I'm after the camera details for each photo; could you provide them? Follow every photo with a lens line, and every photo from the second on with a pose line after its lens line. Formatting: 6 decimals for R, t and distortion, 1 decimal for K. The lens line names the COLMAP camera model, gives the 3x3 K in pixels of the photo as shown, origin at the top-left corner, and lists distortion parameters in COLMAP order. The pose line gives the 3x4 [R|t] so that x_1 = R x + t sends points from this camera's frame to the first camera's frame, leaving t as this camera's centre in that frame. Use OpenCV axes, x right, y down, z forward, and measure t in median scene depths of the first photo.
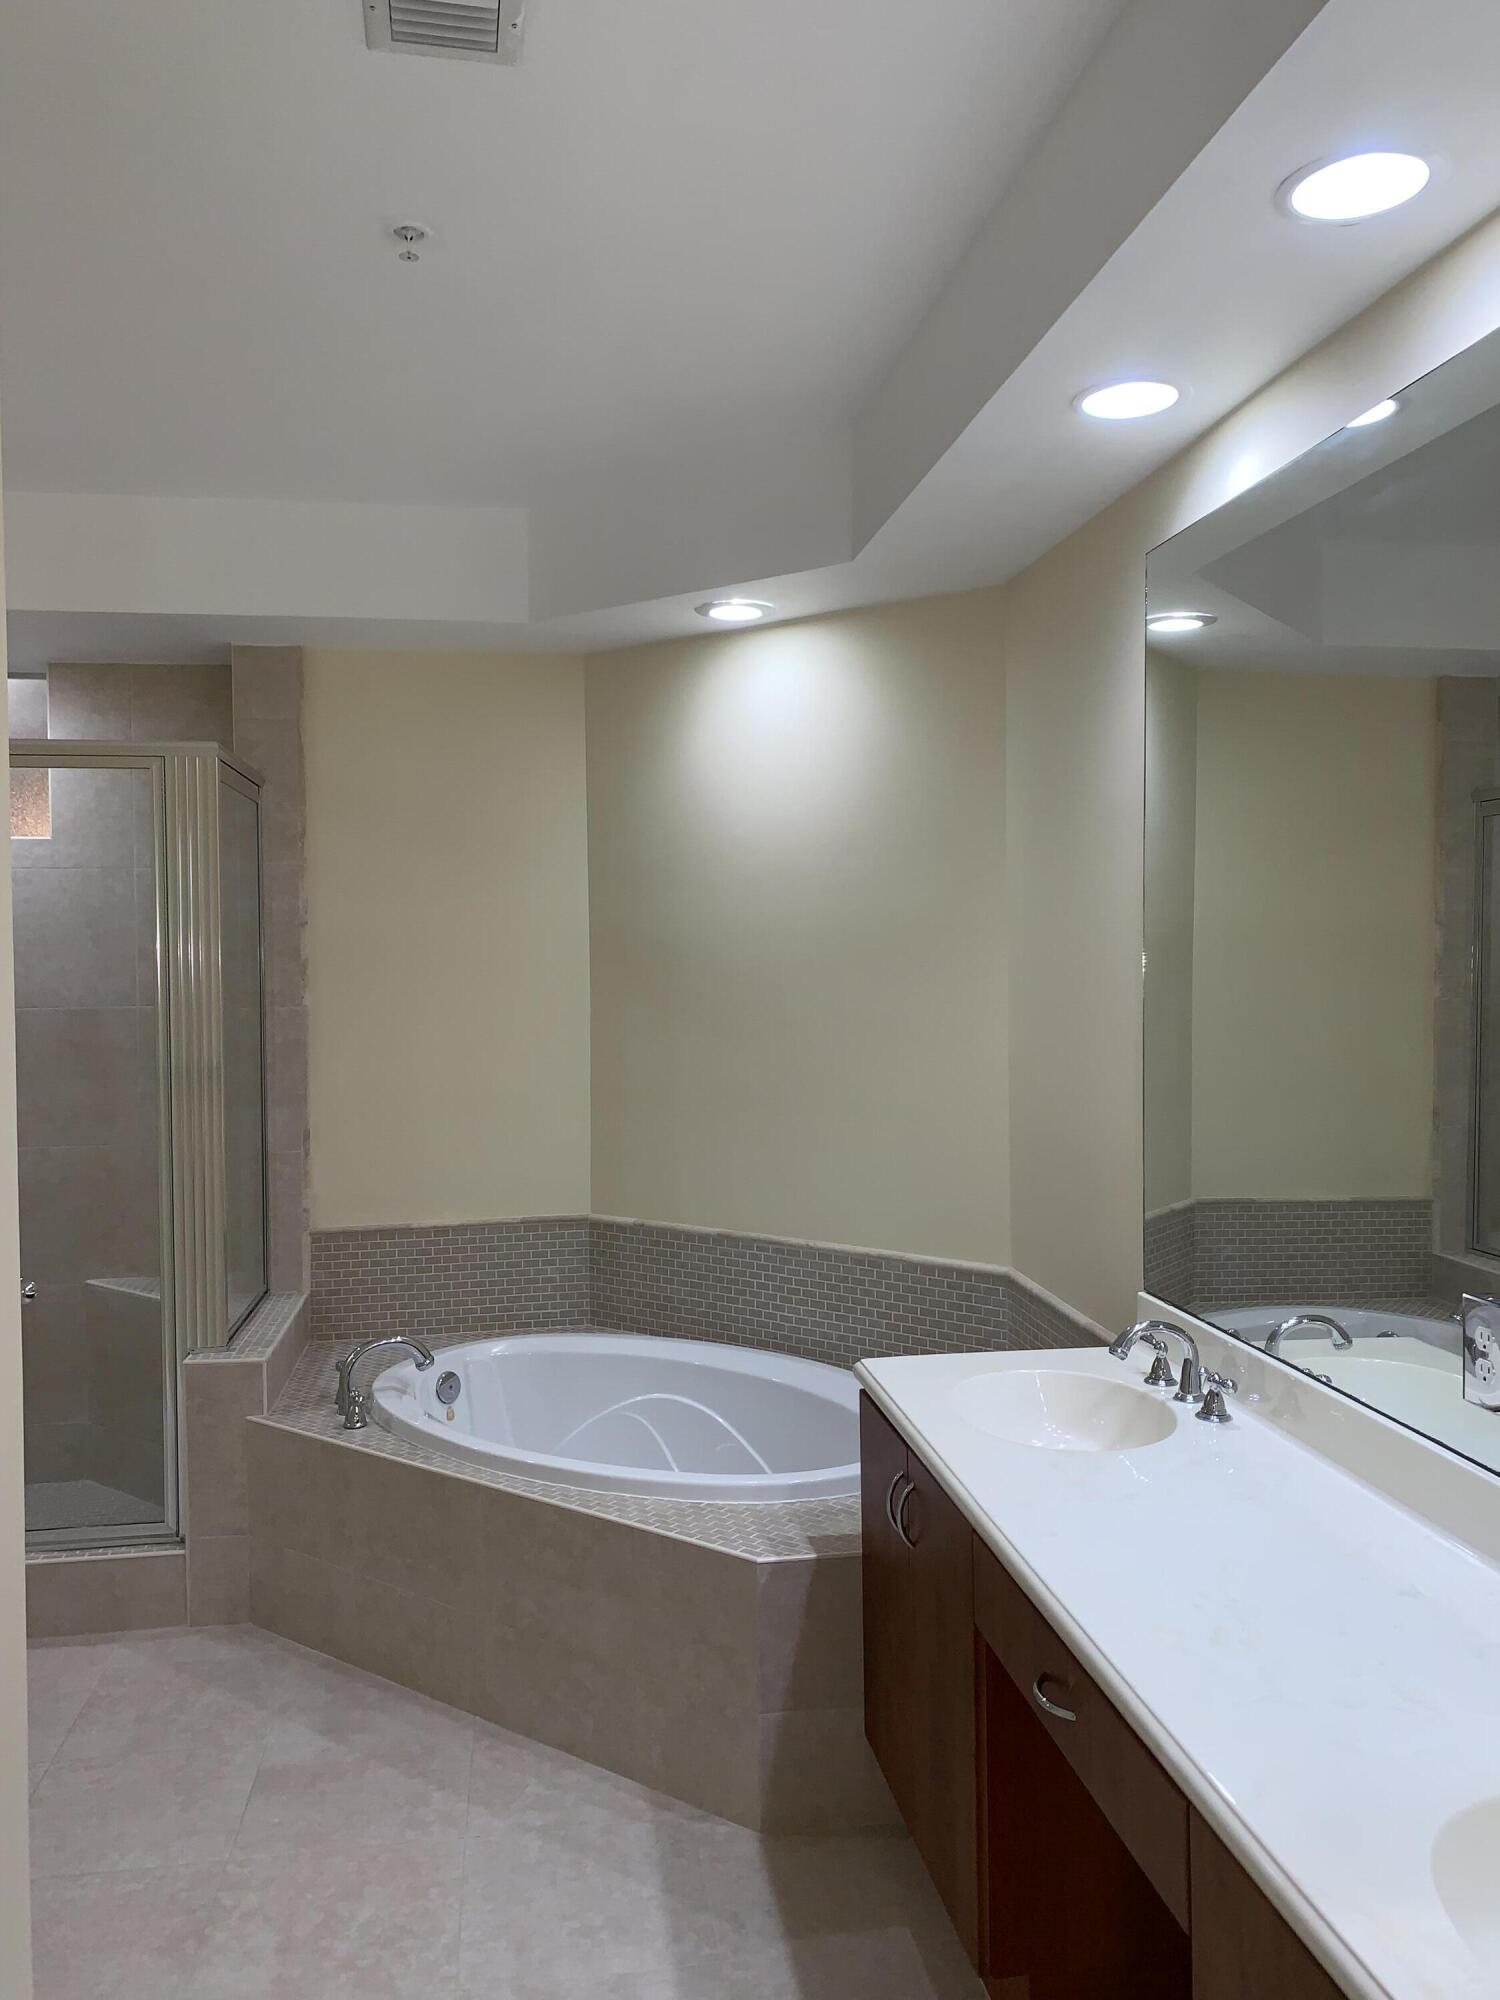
lens RADIAL K [[1441.4, 0, 793.7], [0, 1441.4, 988.7], [0, 0, 1]] dist [0.011880, -0.107938]
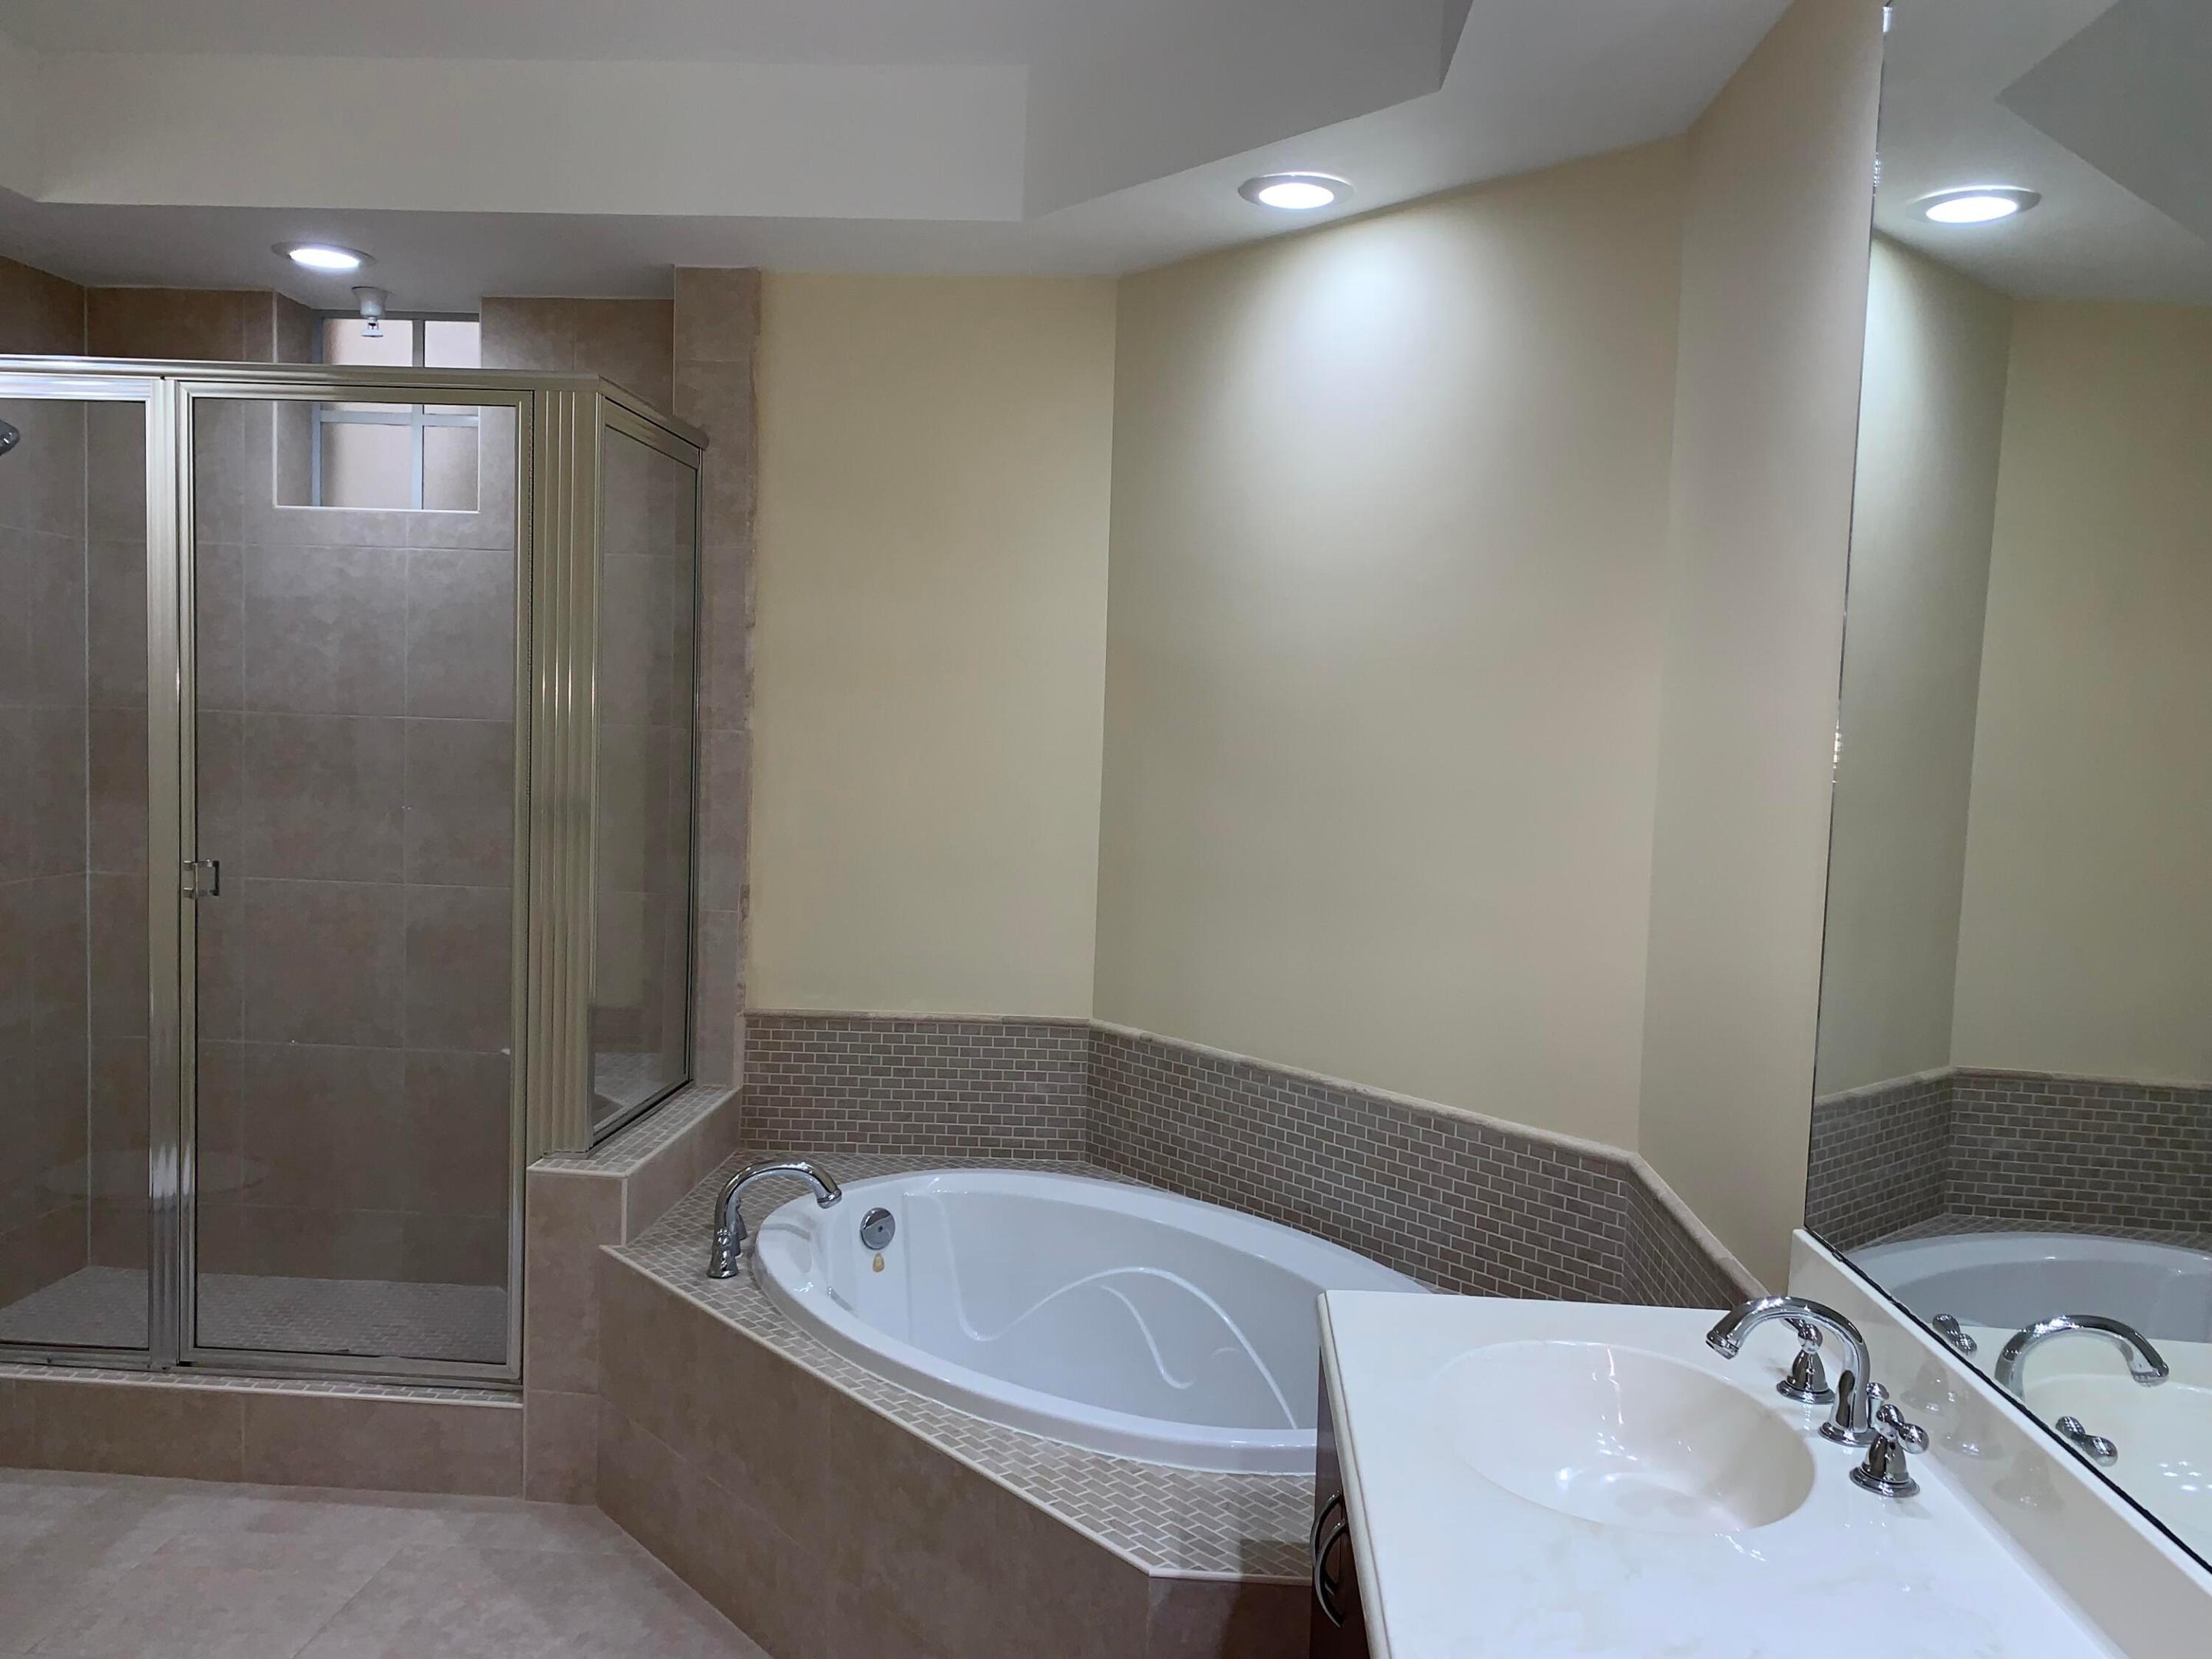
lens RADIAL K [[1683.3, 0, 1097.5], [0, 1683.3, 828.1], [0, 0, 1]] dist [-0.009808, -0.008369]
pose [[0.972125, 0.058276, -0.227107, 0.066888], [-0.046833, 0.997362, 0.055457, 0.006223], [0.229740, -0.043275, 0.972289, 0.154875]]
